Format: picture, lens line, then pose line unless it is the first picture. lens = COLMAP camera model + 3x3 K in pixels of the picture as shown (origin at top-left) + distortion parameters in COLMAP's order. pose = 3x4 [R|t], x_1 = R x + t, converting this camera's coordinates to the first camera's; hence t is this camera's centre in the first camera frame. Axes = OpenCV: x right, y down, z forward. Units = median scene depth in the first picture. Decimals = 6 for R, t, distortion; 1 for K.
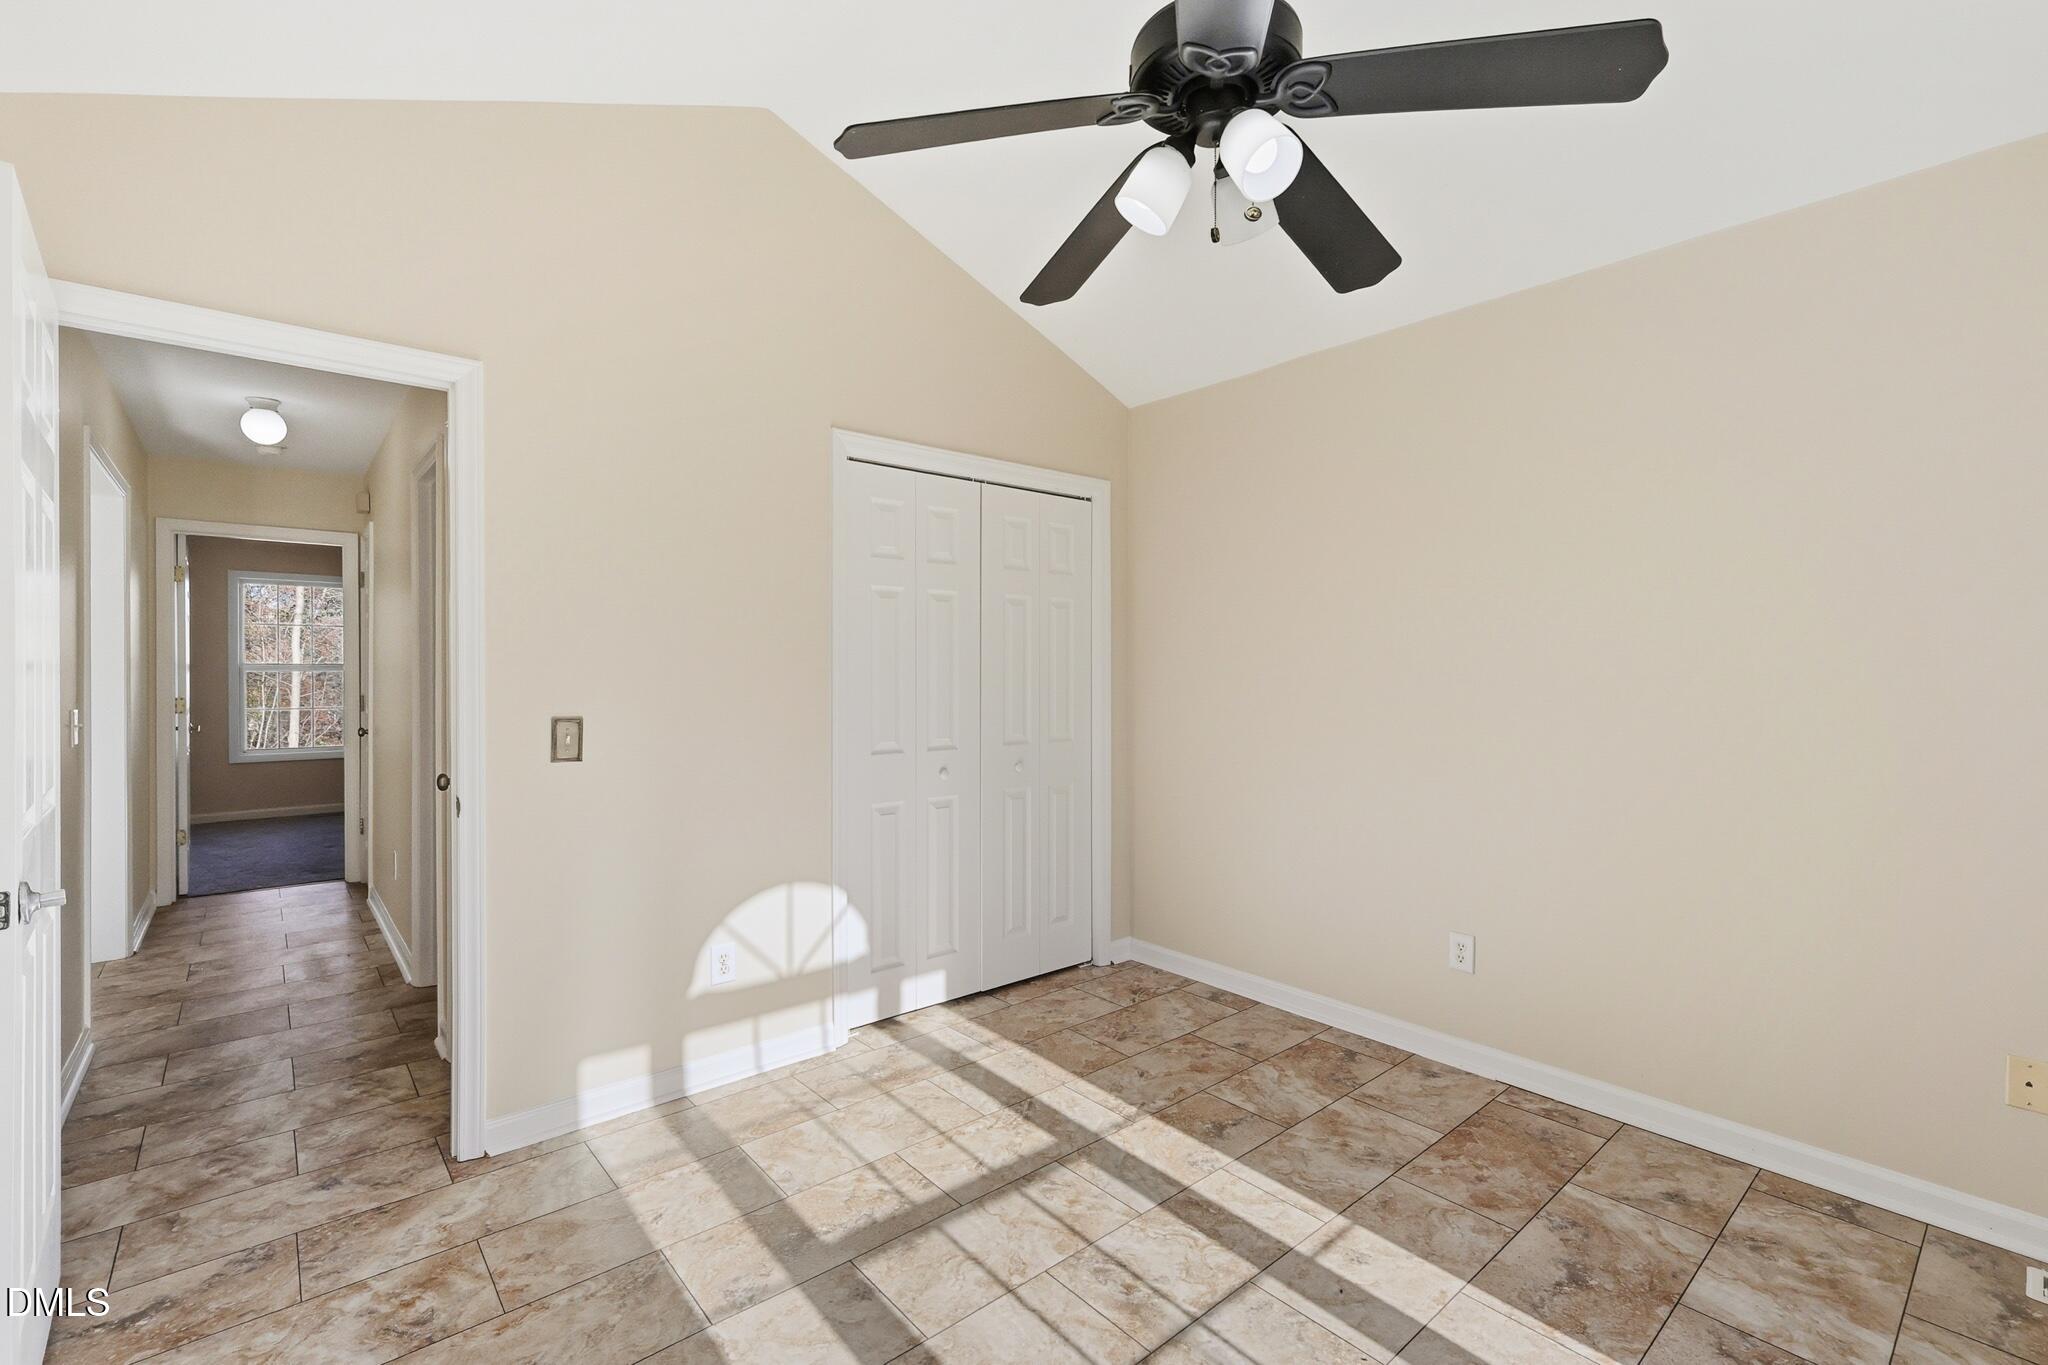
lens RADIAL K [[904.4, 0, 1025.7], [0, 904.4, 676.4], [0, 0, 1]] dist [0.012454, 0.000096]
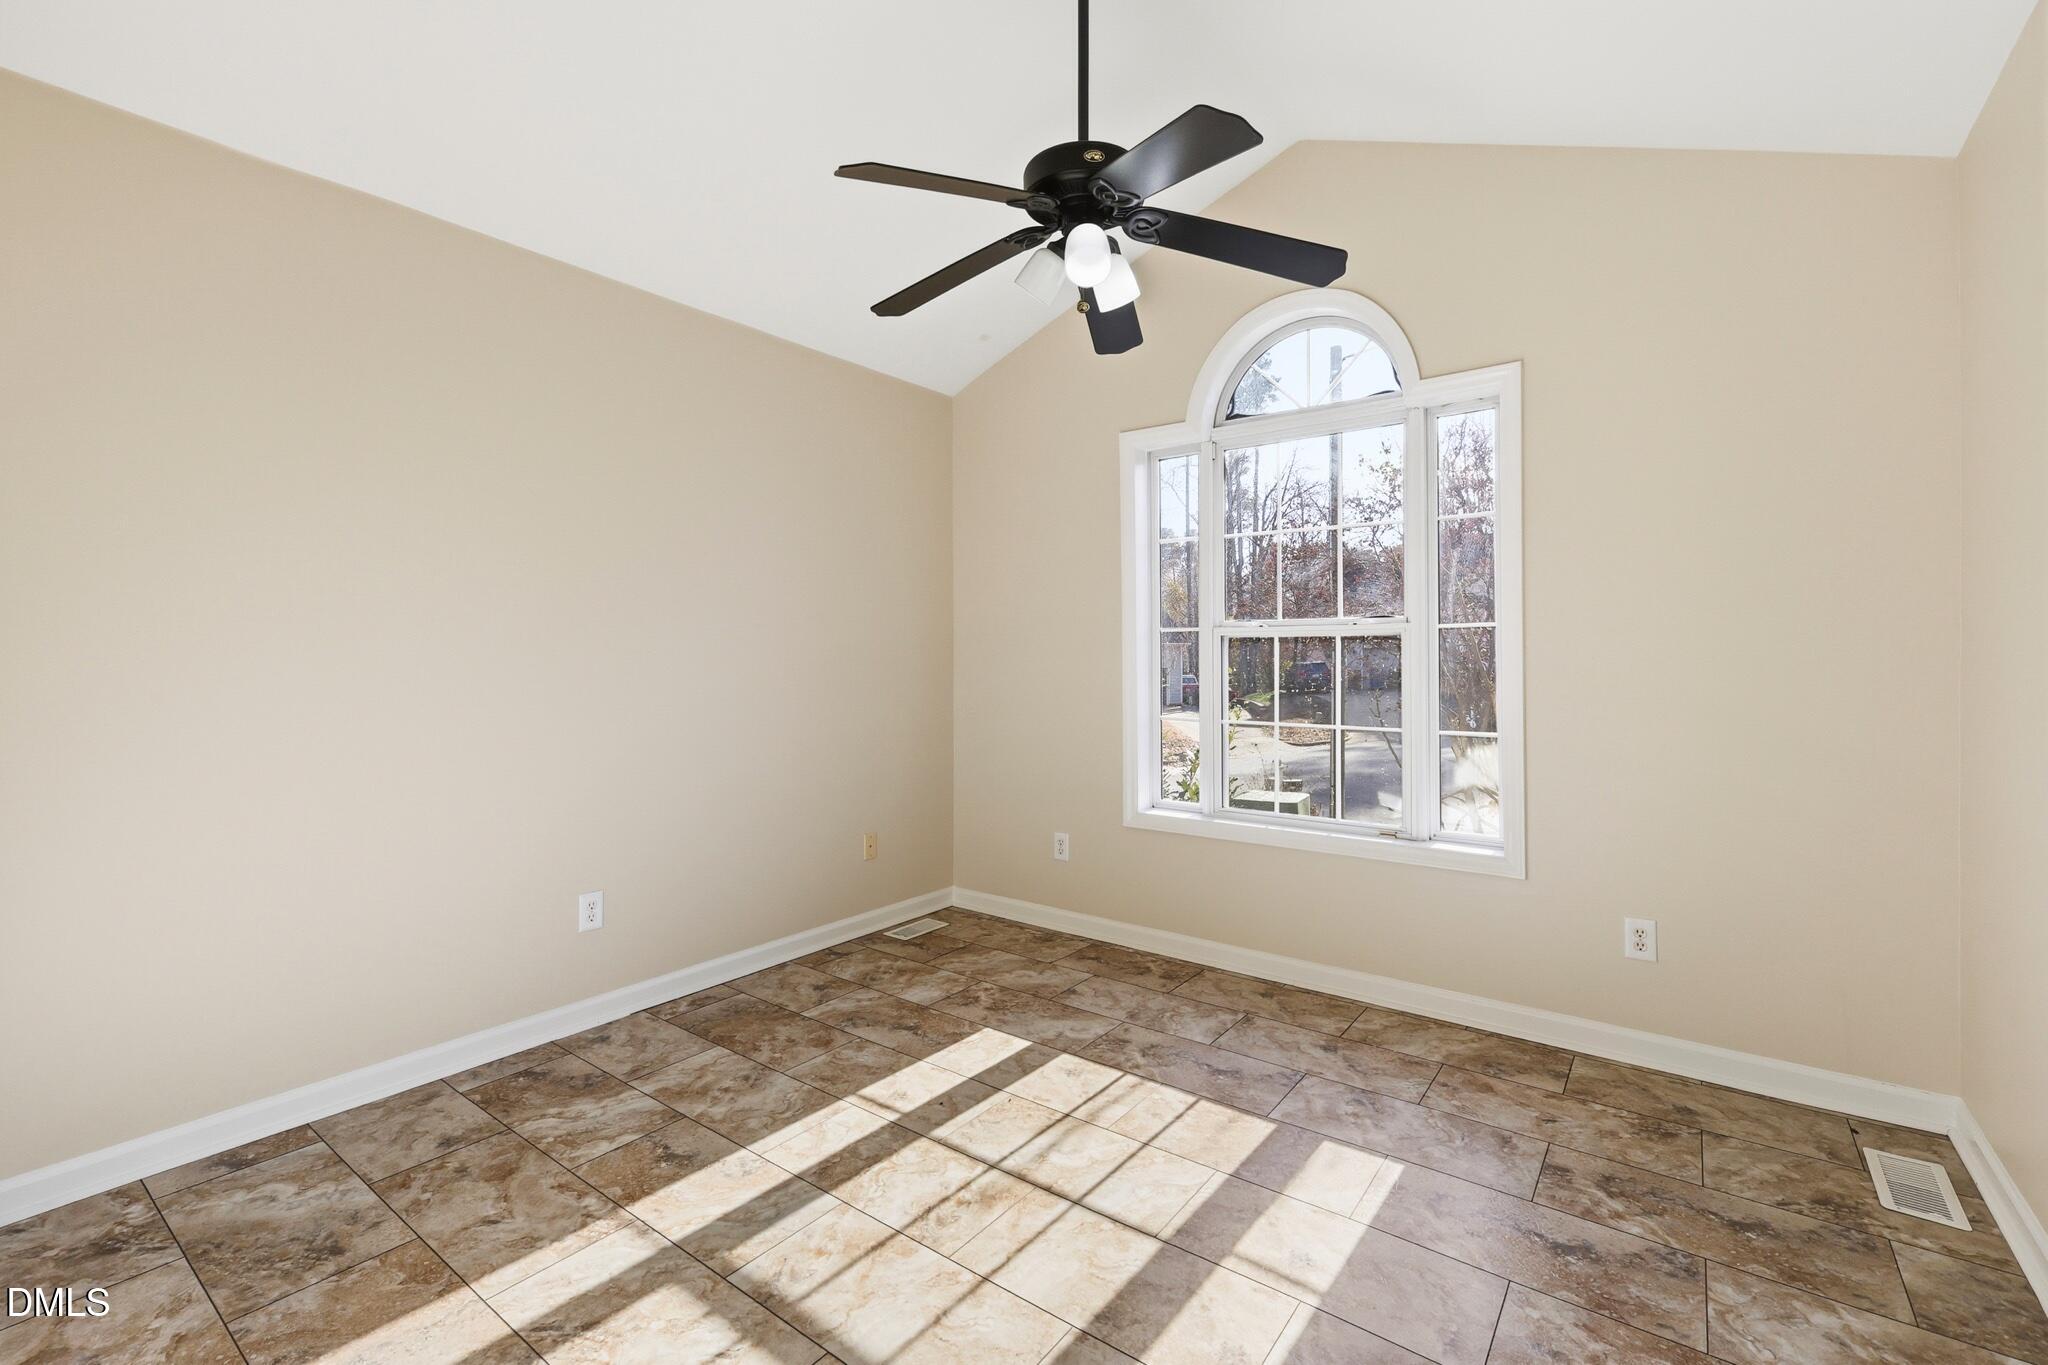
lens RADIAL K [[904.4, 0, 1016.5], [0, 904.4, 669.4], [0, 0, 1]] dist [0.012454, 0.000096]
pose [[-0.226247, -0.008925, 0.974029, -0.722874], [0.003222, 0.999946, 0.009911, 0.031509], [-0.974065, 0.005381, -0.226206, 0.915922]]
